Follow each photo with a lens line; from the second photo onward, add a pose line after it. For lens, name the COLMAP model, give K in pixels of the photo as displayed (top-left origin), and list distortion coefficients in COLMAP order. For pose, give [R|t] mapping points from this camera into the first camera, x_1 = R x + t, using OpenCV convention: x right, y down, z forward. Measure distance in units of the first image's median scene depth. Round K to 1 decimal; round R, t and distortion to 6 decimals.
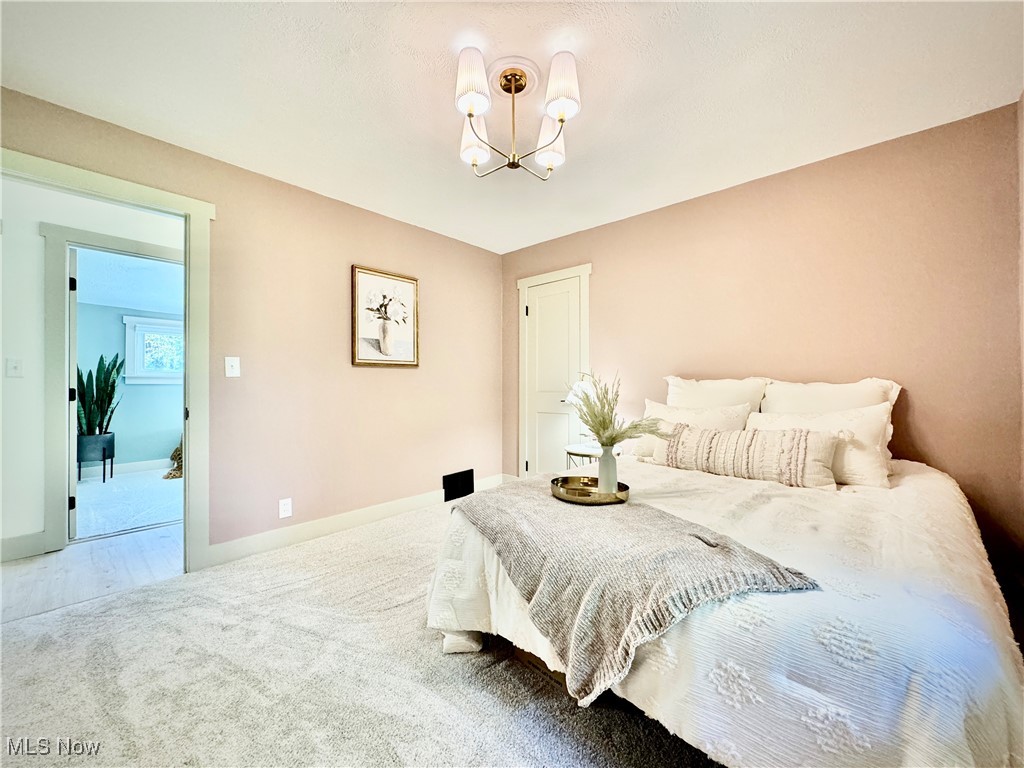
lens RADIAL K [[408.5, 0, 516.2], [0, 408.5, 383.2], [0, 0, 1]] dist [0.001302, -0.000546]
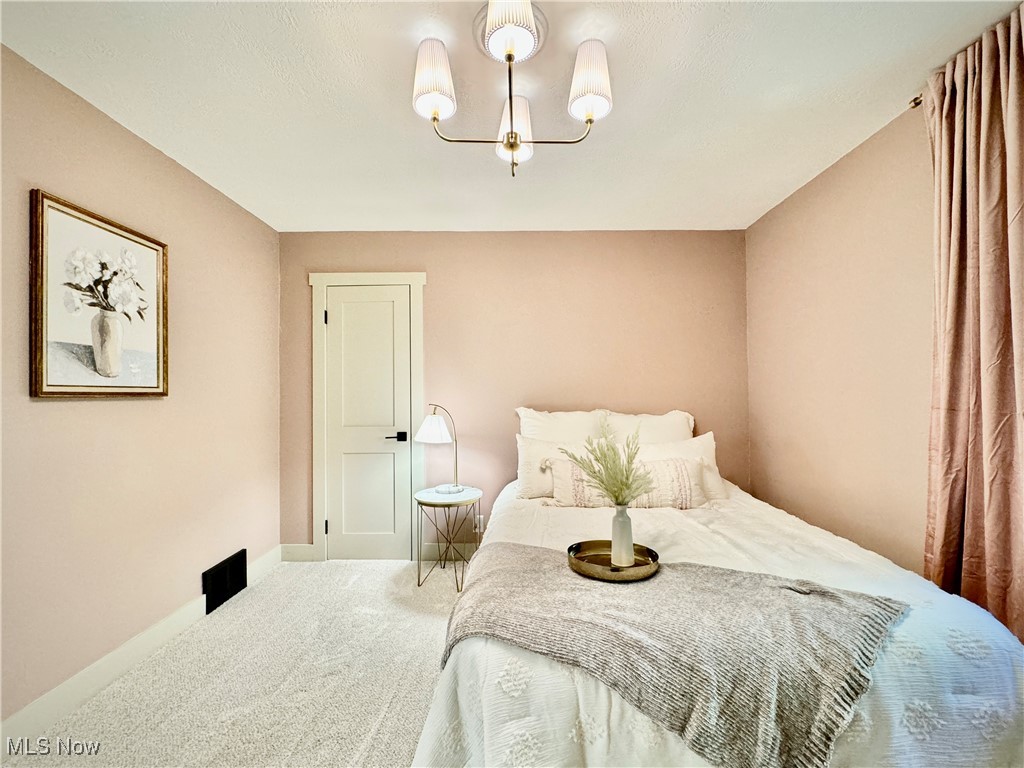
lens RADIAL K [[432.8, 0, 516.5], [0, 432.8, 387.3], [0, 0, 1]] dist [-0.001822, 0.001298]
pose [[0.740491, 0.011135, 0.671975, -0.308292], [-0.000251, 0.999867, -0.016292, -0.046584], [-0.672067, 0.011896, 0.740395, 0.233562]]
